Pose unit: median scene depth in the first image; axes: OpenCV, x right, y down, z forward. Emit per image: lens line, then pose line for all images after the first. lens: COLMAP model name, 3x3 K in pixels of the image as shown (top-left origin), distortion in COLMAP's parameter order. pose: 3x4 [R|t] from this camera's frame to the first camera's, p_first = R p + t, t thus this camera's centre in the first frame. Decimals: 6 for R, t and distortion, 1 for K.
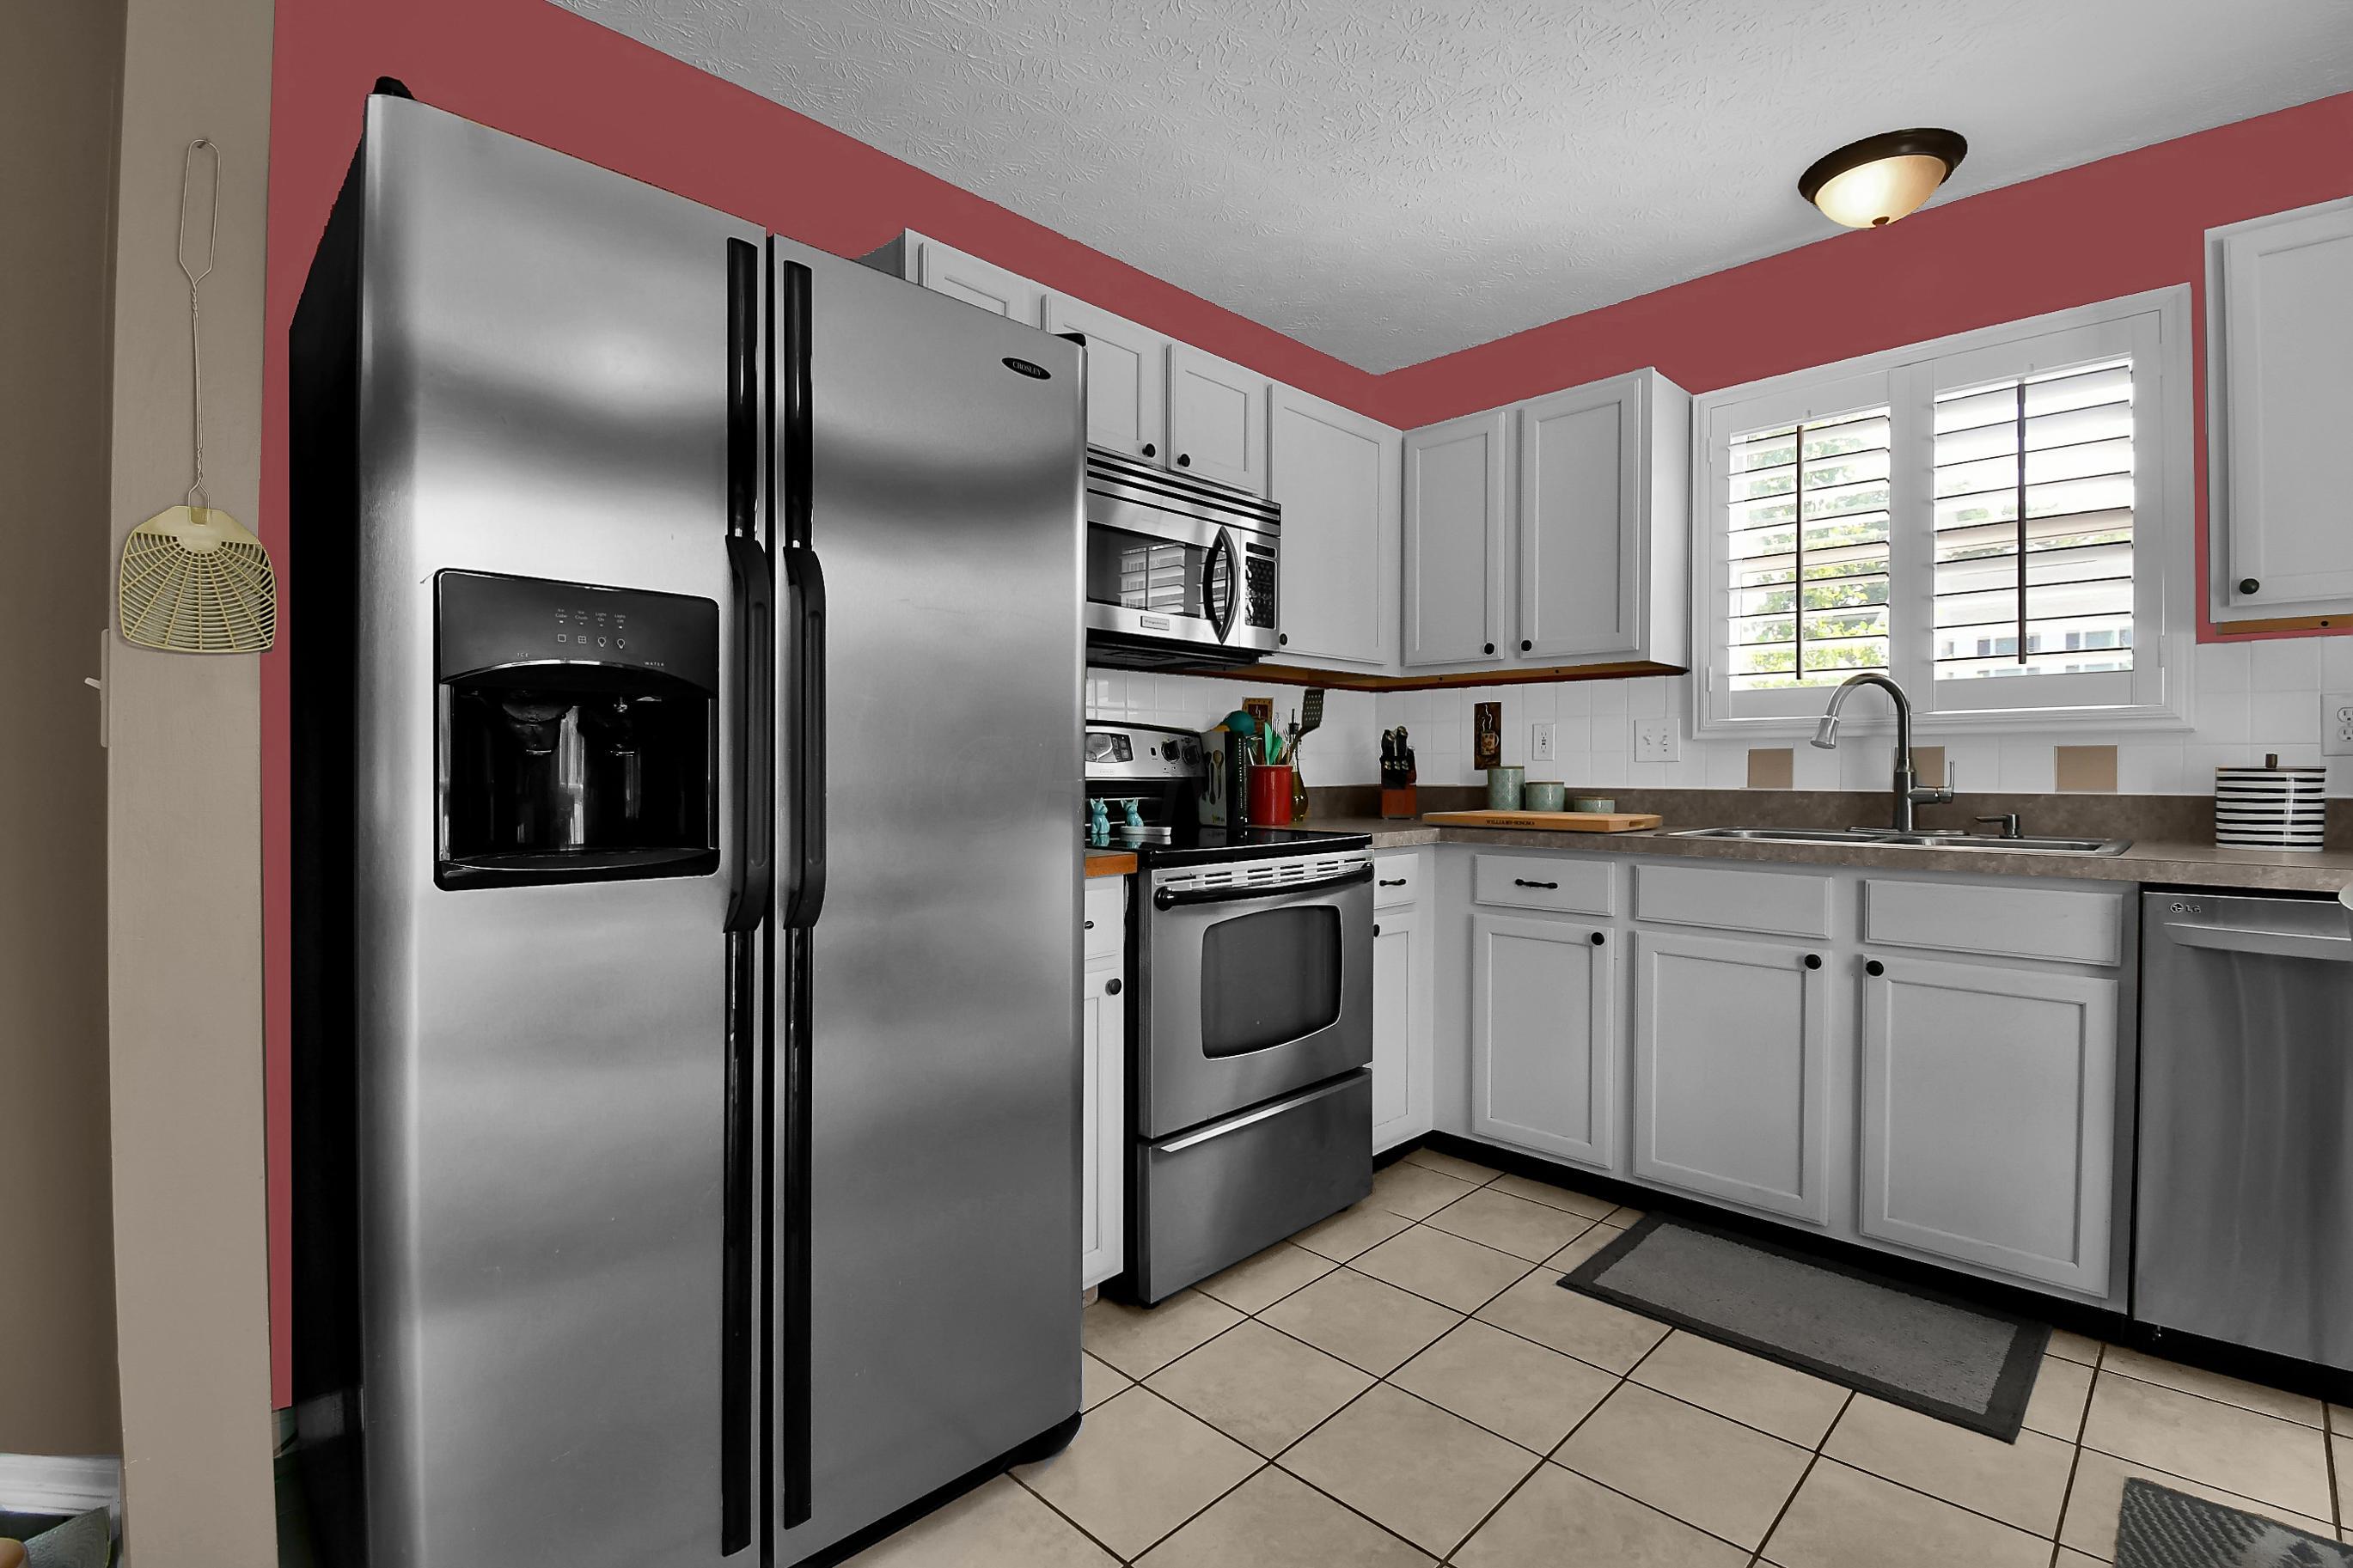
lens RADIAL K [[1063.7, 0, 1171.8], [0, 1063.7, 789.4], [0, 0, 1]] dist [-0.001085, -0.016548]
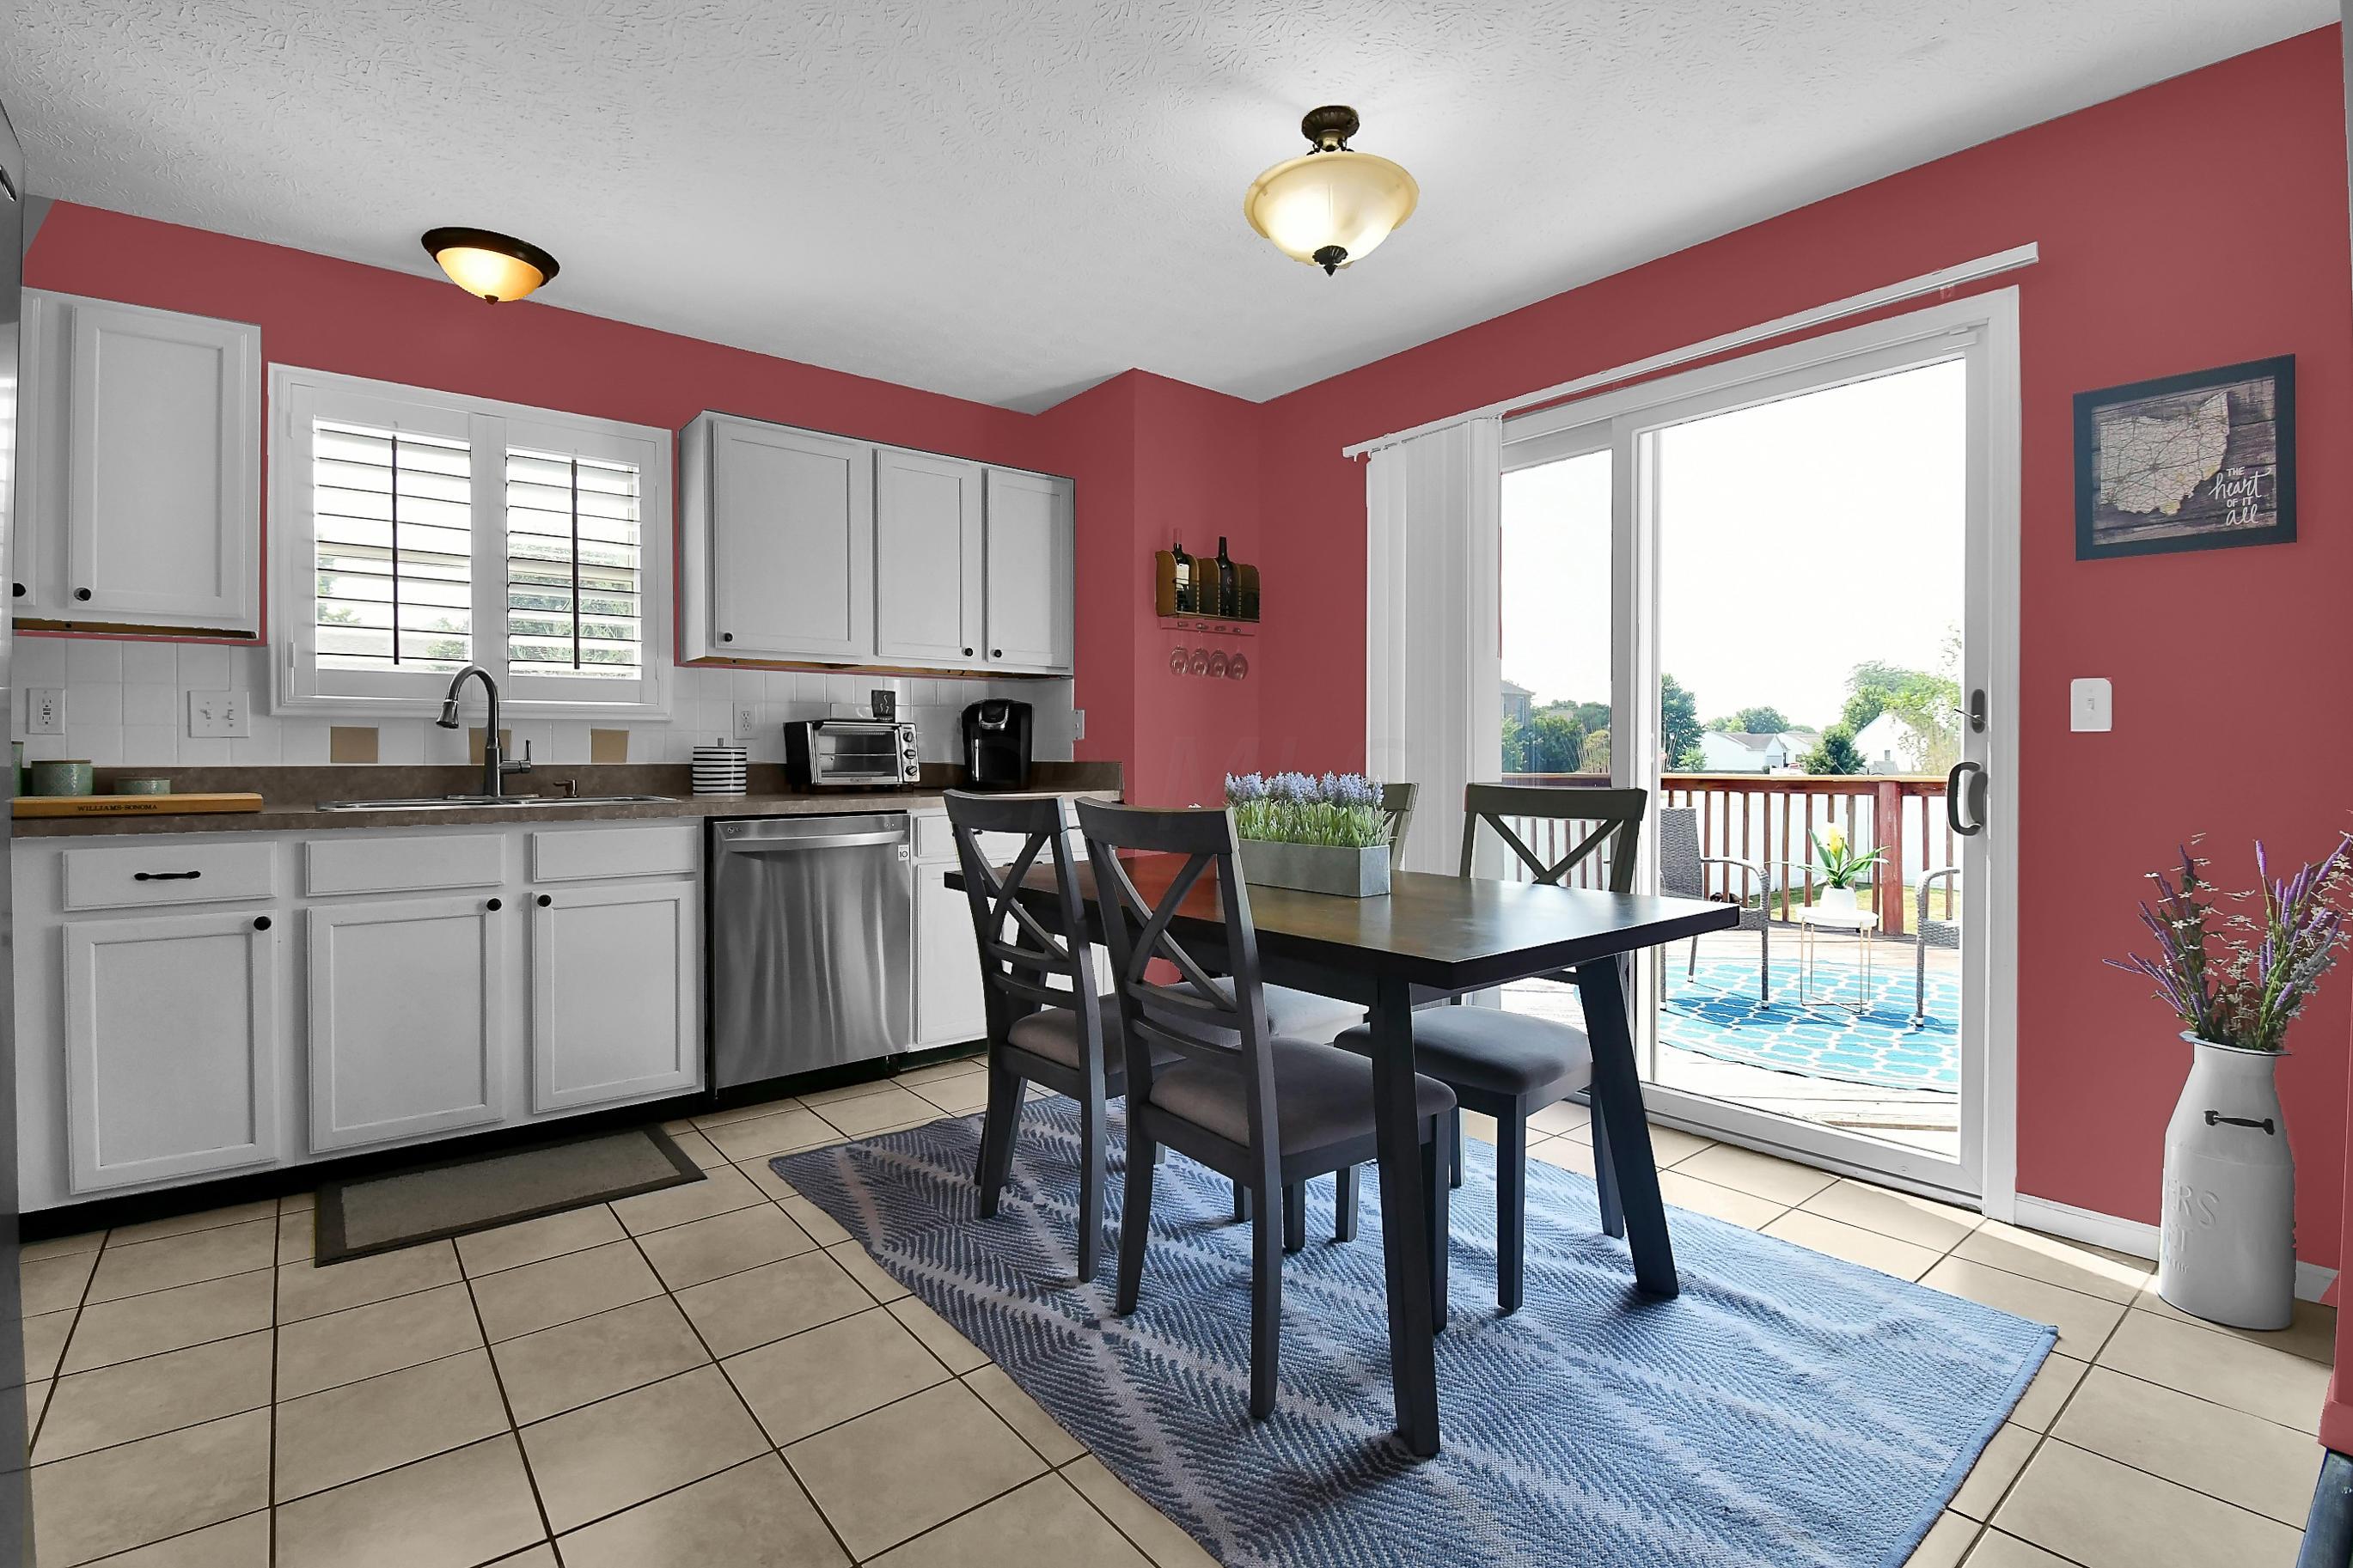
lens RADIAL K [[1089.5, 0, 1176.5], [0, 1089.5, 784.0], [0, 0, 1]] dist [0.033590, -0.035574]
pose [[0.094791, -0.029302, 0.995066, -0.523028], [0.015516, 0.999489, 0.027955, 0.001341], [-0.995376, 0.012790, 0.095197, 0.095715]]
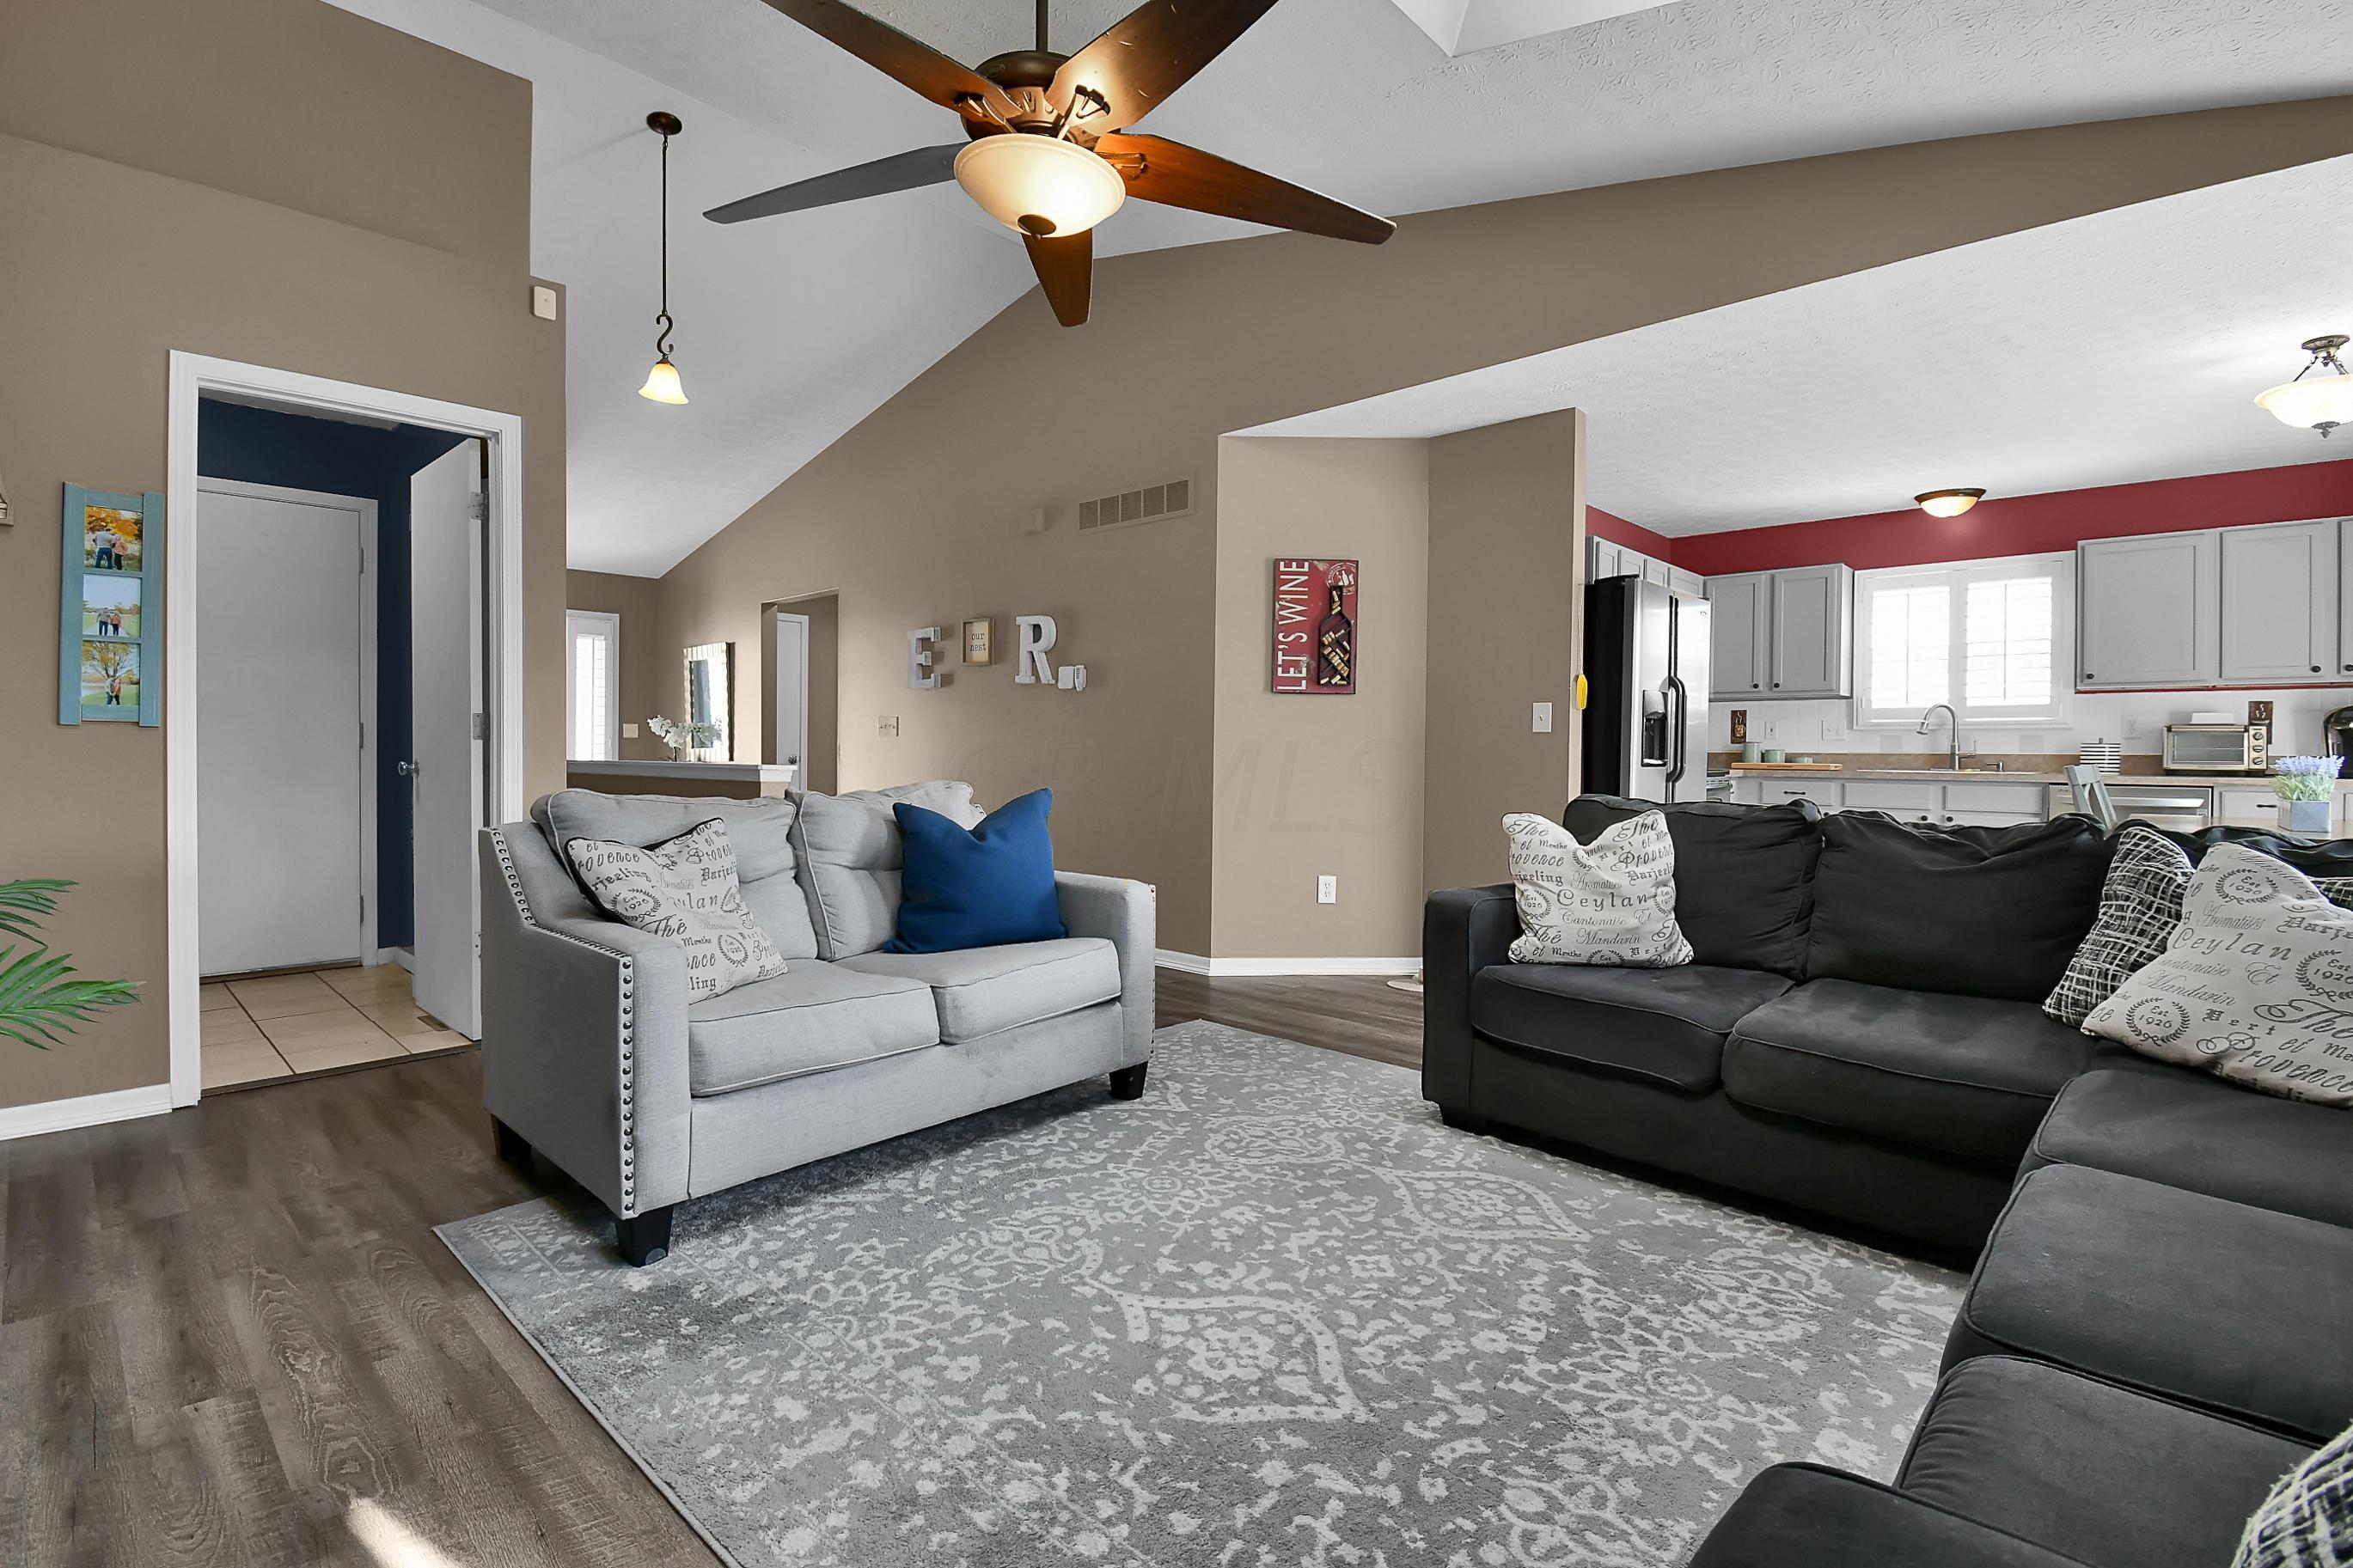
lens RADIAL K [[1089.5, 0, 1176.5], [0, 1089.5, 784.0], [0, 0, 1]] dist [0.033590, -0.035574]
pose [[0.999212, 0.002469, 0.039609, -1.178586], [-0.003115, 0.999863, 0.016249, 0.037793], [-0.039564, -0.016360, 0.999083, -1.426411]]
